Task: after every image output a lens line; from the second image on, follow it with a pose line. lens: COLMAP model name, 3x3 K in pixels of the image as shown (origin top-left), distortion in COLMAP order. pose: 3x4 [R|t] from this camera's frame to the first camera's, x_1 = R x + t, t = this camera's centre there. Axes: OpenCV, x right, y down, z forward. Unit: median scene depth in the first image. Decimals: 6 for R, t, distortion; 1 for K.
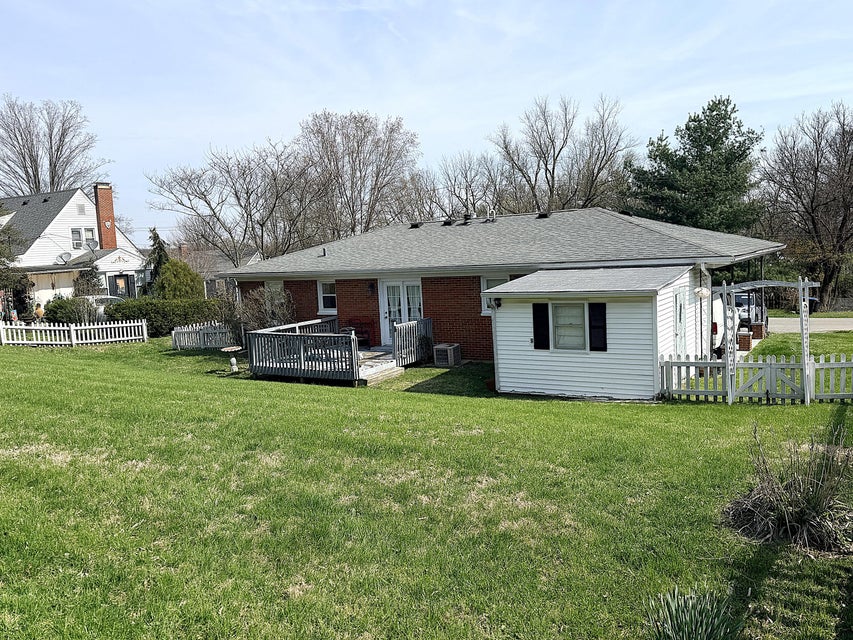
lens RADIAL K [[728.3, 0, 426.5], [0, 728.3, 320.0], [0, 0, 1]] dist [0.041992, -0.000344]
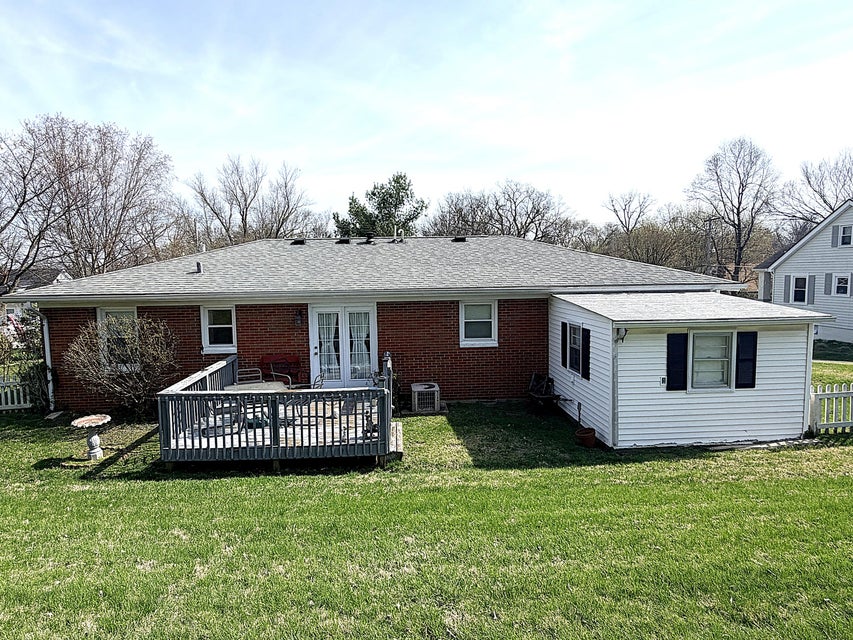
lens RADIAL K [[517.9, 0, 426.5], [0, 517.9, 320.0], [0, 0, 1]] dist [-0.006381, -0.001640]
pose [[0.813329, -0.012037, 0.581679, -0.302404], [0.030981, 0.999264, -0.022640, -0.025215], [-0.580978, 0.036435, 0.813103, 0.524480]]
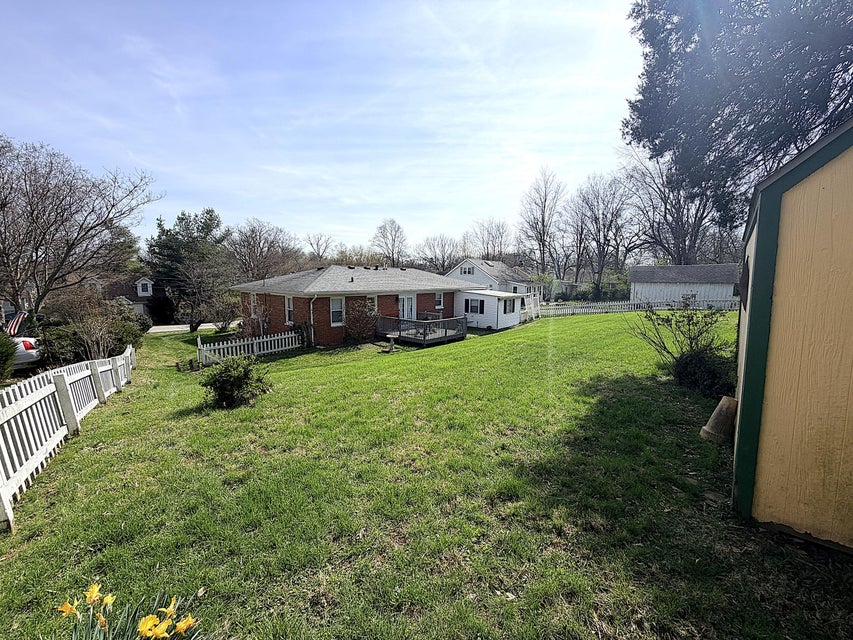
lens RADIAL K [[343.0, 0, 426.5], [0, 343.0, 320.0], [0, 0, 1]] dist [0.000544, 0.000024]
pose [[0.133242, -0.063128, 0.989071, -1.090431], [0.082717, 0.995196, 0.052376, -0.032392], [-0.987626, 0.074834, 0.137824, 0.865294]]
